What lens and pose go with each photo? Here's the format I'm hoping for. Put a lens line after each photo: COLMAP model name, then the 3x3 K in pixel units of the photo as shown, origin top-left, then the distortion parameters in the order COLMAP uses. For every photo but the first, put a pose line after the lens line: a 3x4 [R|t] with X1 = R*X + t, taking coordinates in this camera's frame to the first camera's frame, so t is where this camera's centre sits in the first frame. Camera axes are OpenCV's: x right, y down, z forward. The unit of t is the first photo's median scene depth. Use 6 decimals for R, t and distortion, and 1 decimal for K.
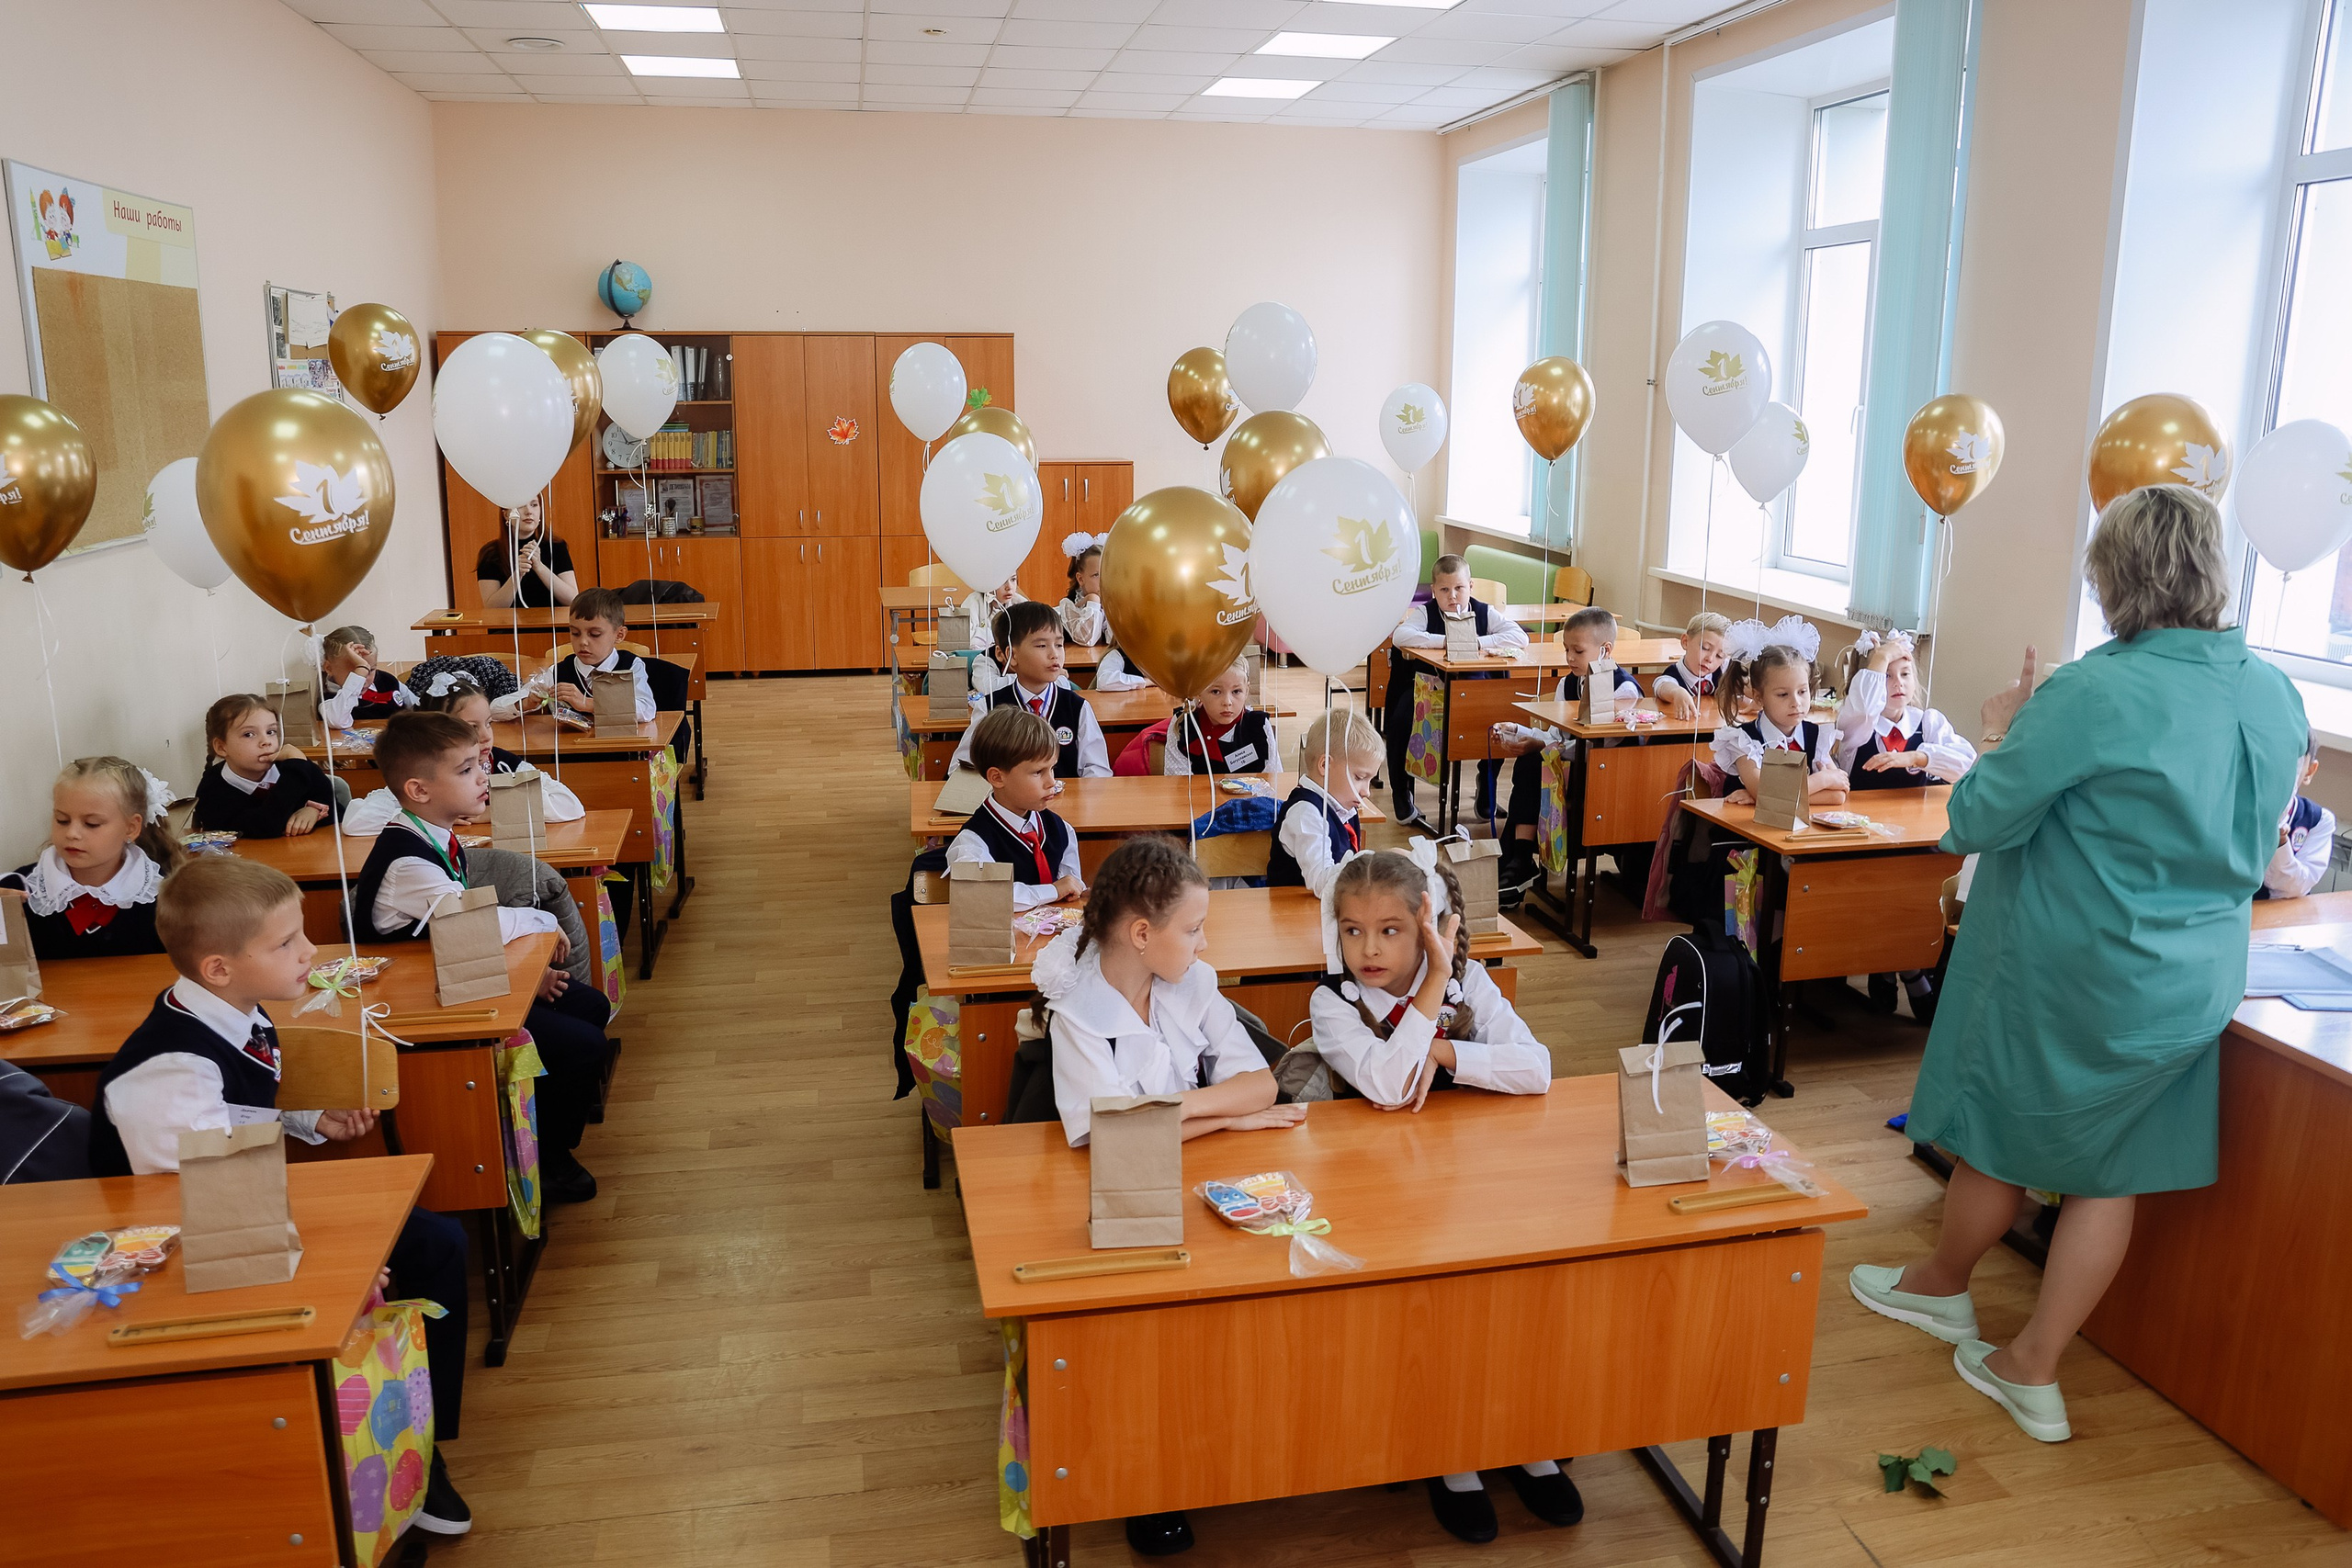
lens RADIAL K [[1696.3, 0, 1176.0], [0, 1696.3, 784.0], [0, 0, 1]] dist [-0.115139, 0.086737]
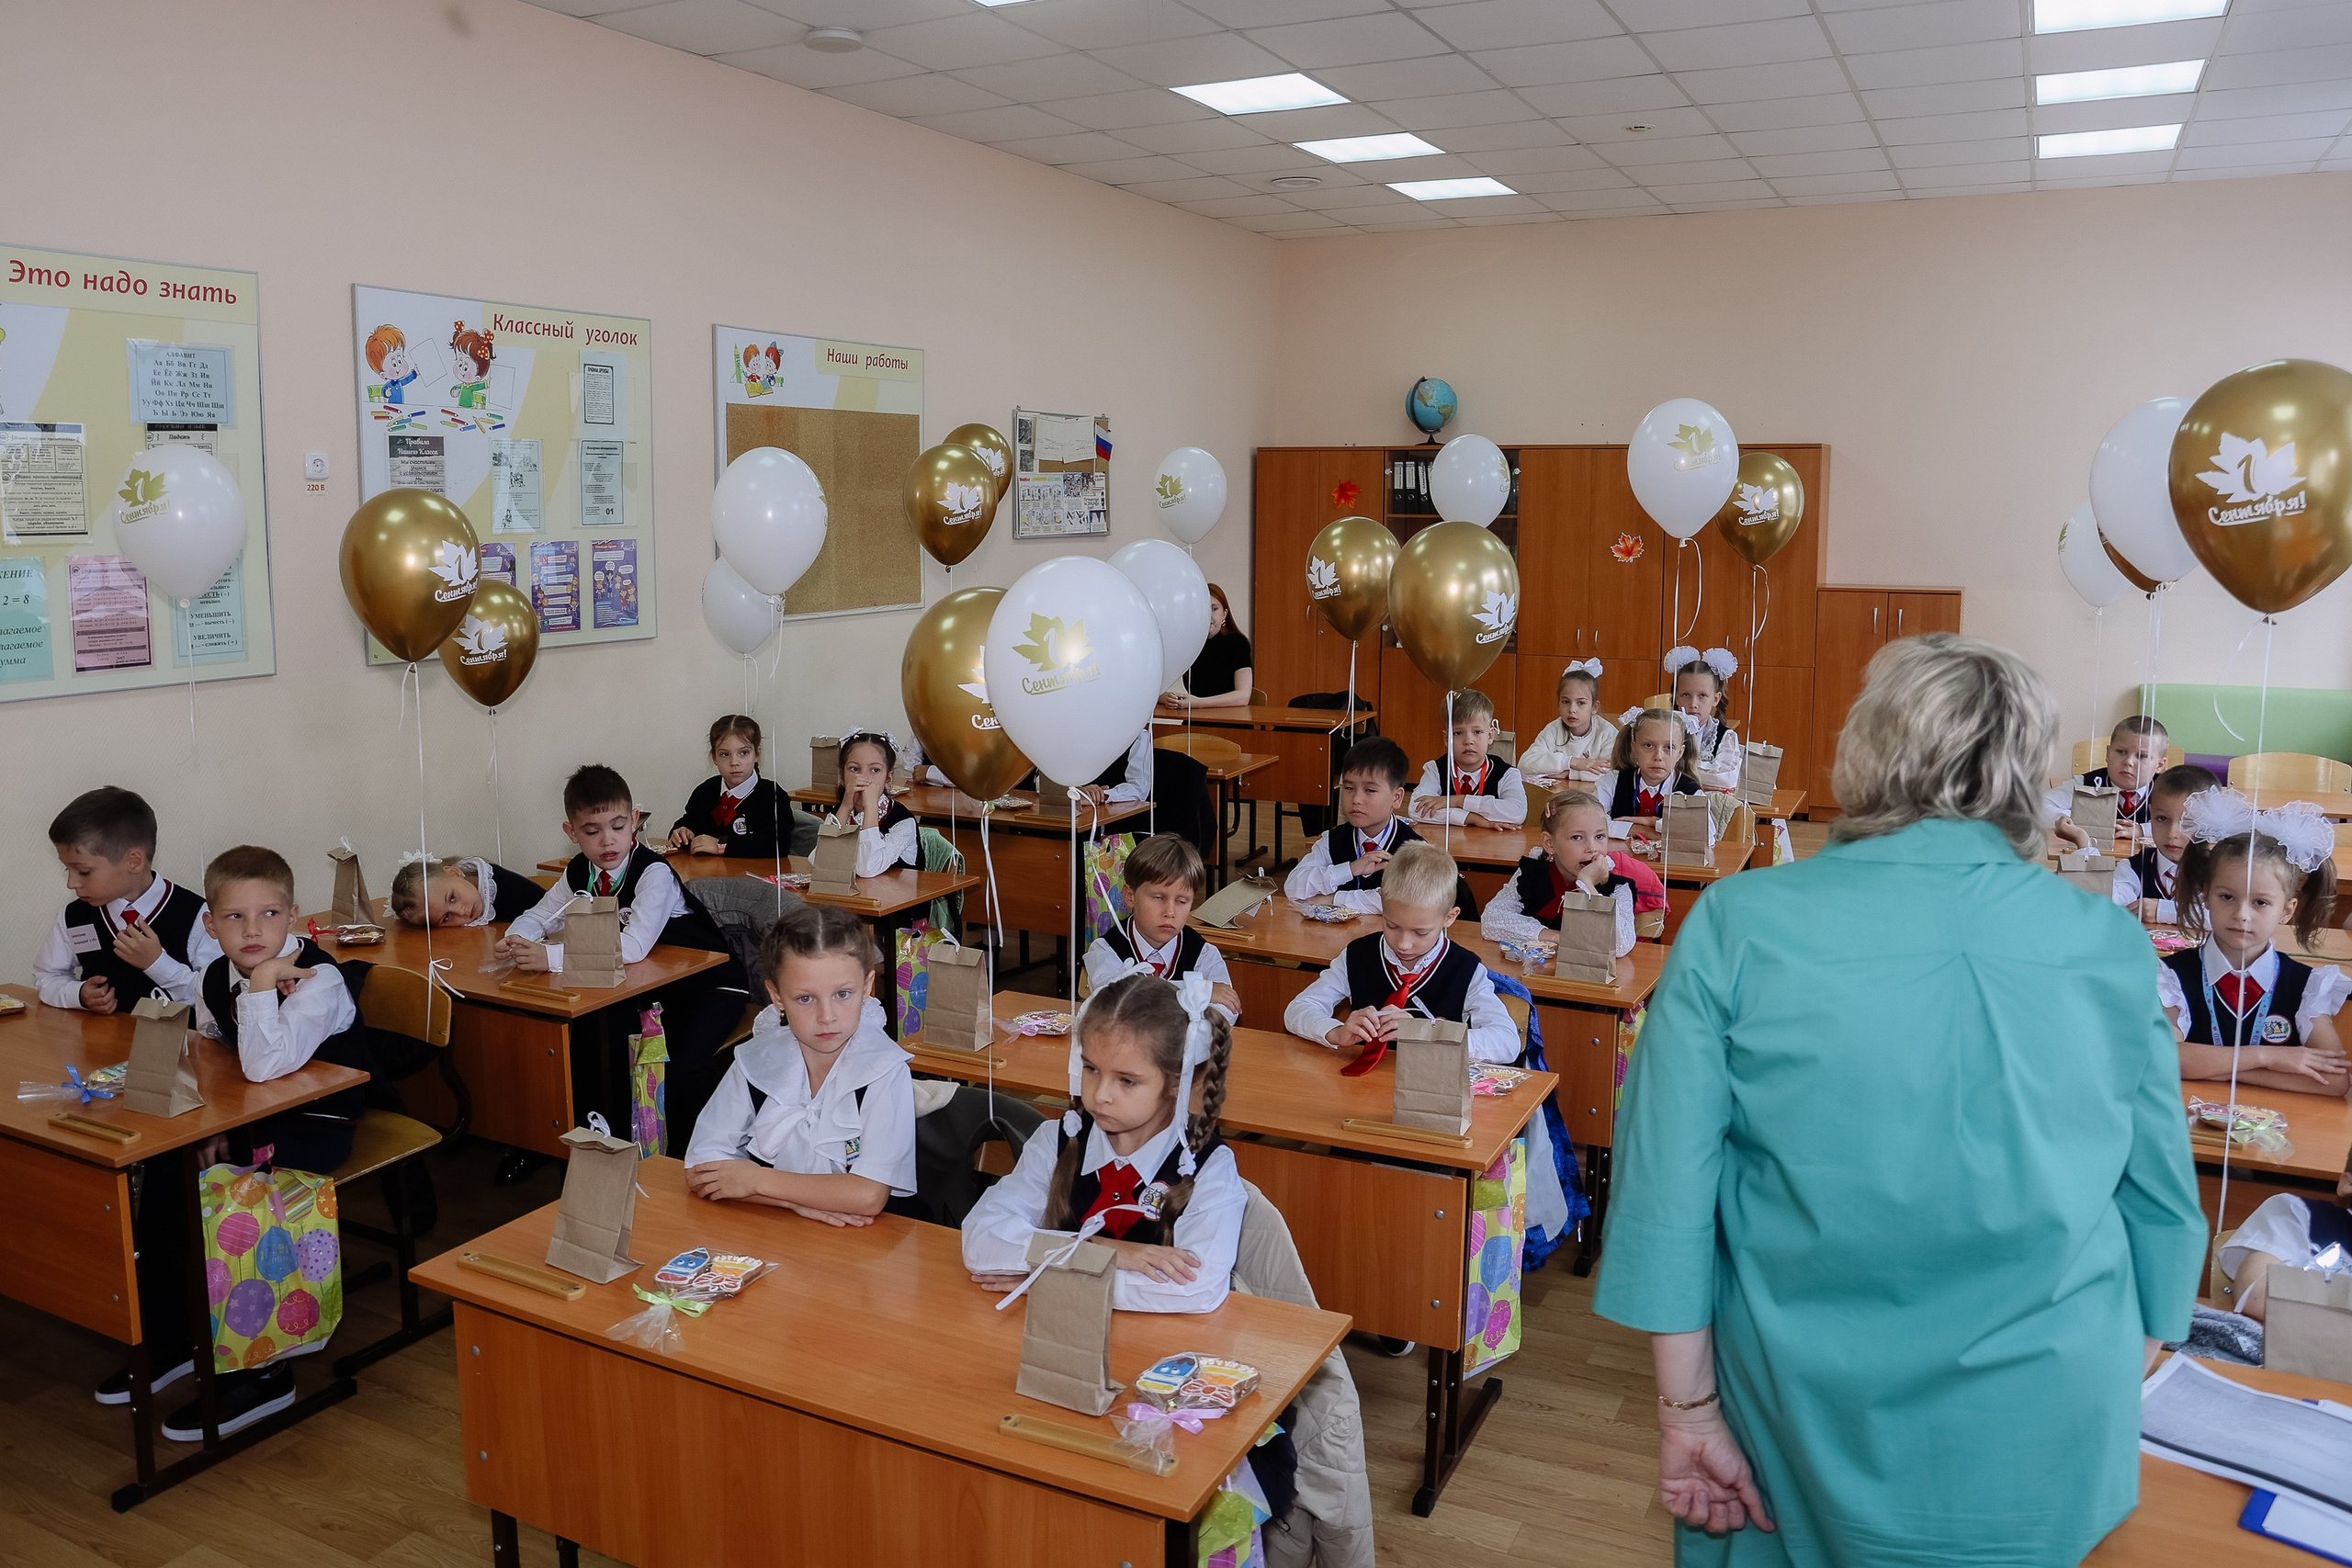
lens RADIAL K [[1759.4, 0, 1176.0], [0, 1759.4, 784.0], [0, 0, 1]] dist [-0.135392, 0.091957]
pose [[0.765088, 0.085771, -0.638188, 0.464357], [-0.137651, 0.989965, -0.031973, -0.021637], [0.629041, 0.112310, 0.769217, 0.192159]]
